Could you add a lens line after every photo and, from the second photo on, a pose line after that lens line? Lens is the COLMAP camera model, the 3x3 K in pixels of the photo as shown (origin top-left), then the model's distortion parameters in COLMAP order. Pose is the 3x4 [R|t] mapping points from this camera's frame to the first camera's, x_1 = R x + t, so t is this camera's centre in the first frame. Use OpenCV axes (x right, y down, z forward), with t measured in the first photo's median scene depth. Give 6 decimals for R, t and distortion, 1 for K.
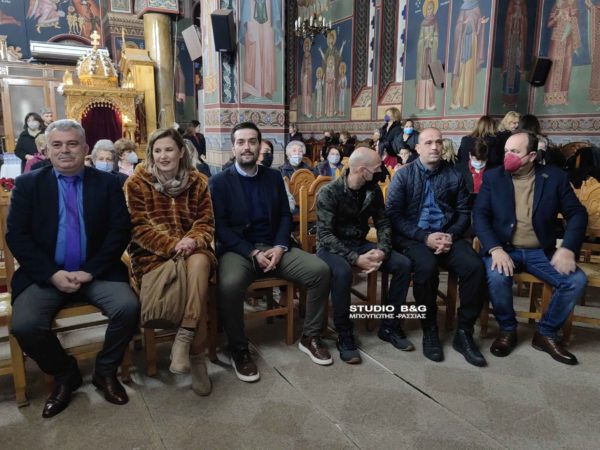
lens RADIAL K [[474.5, 0, 298.9], [0, 474.5, 223.1], [0, 0, 1]] dist [0.040114, -0.054566]
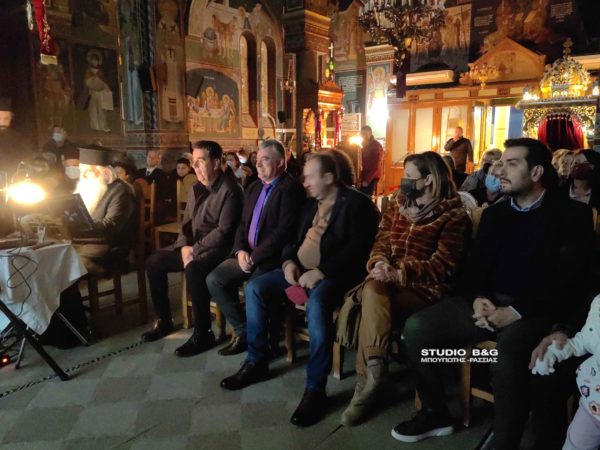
lens RADIAL K [[474.5, 0, 296.9], [0, 474.5, 225.0], [0, 0, 1]] dist [0.040114, -0.054566]
pose [[0.384163, 0.137739, -0.912933, 0.266730], [-0.161340, 0.983609, 0.080511, -0.034816], [0.909059, 0.116363, 0.400090, 0.192490]]
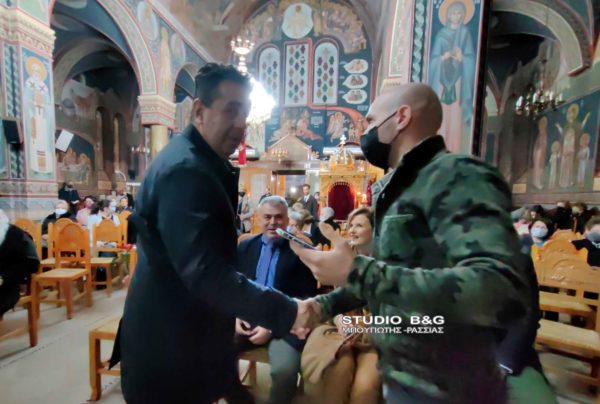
lens RADIAL K [[309.0, 0, 273.8], [0, 309.0, 227.1], [0, 0, 1]] dist [-0.001713, 0.001785]
pose [[0.738872, 0.064563, -0.670745, 0.081148], [-0.133779, 0.989640, -0.052109, -0.036278], [0.660432, 0.128234, 0.739855, 0.175465]]
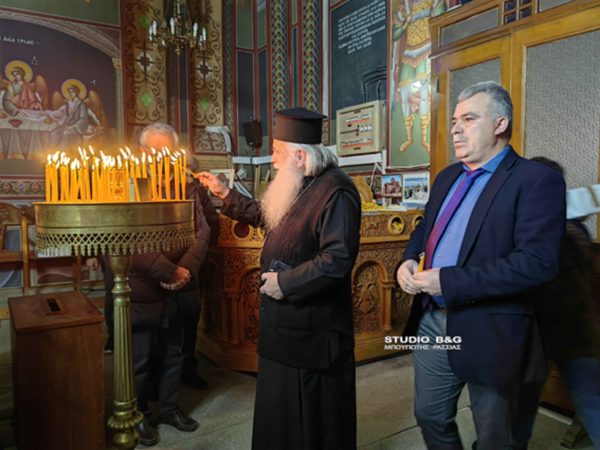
lens RADIAL K [[474.5, 0, 301.0], [0, 474.5, 224.4], [0, 0, 1]] dist [0.040114, -0.054566]
pose [[0.017806, 0.052843, -0.998444, -0.803136], [-0.176912, 0.983013, 0.048871, -0.212421], [0.984066, 0.175767, 0.026852, 1.079055]]
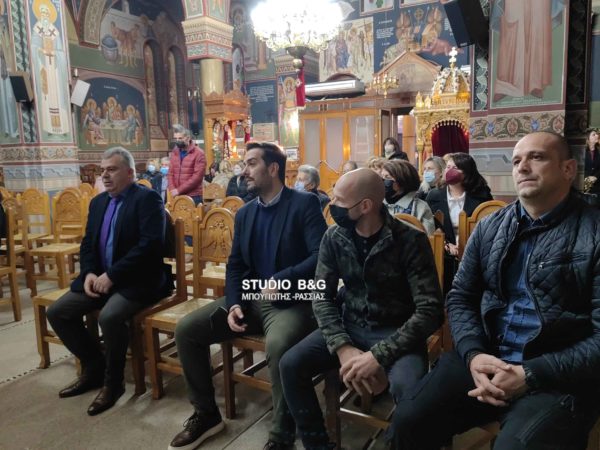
lens RADIAL K [[474.5, 0, 302.4], [0, 474.5, 223.7], [0, 0, 1]] dist [0.040114, -0.054566]
pose [[0.527754, 0.093404, -0.844246, 0.261096], [-0.122482, 0.991916, 0.033176, -0.042870], [0.840520, 0.085896, 0.534928, 0.256275]]
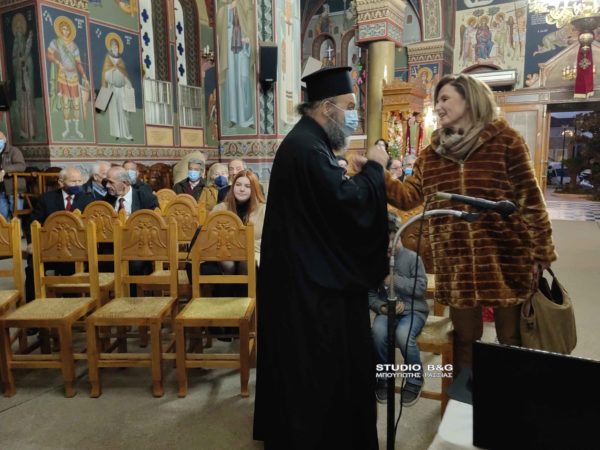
lens RADIAL K [[474.5, 0, 300.2], [0, 474.5, 228.2], [0, 0, 1]] dist [0.040114, -0.054566]
pose [[0.520352, 0.109374, -0.846918, -0.161831], [-0.140293, 0.989238, 0.041557, 0.001884], [0.842349, 0.097193, 0.530096, -0.037442]]
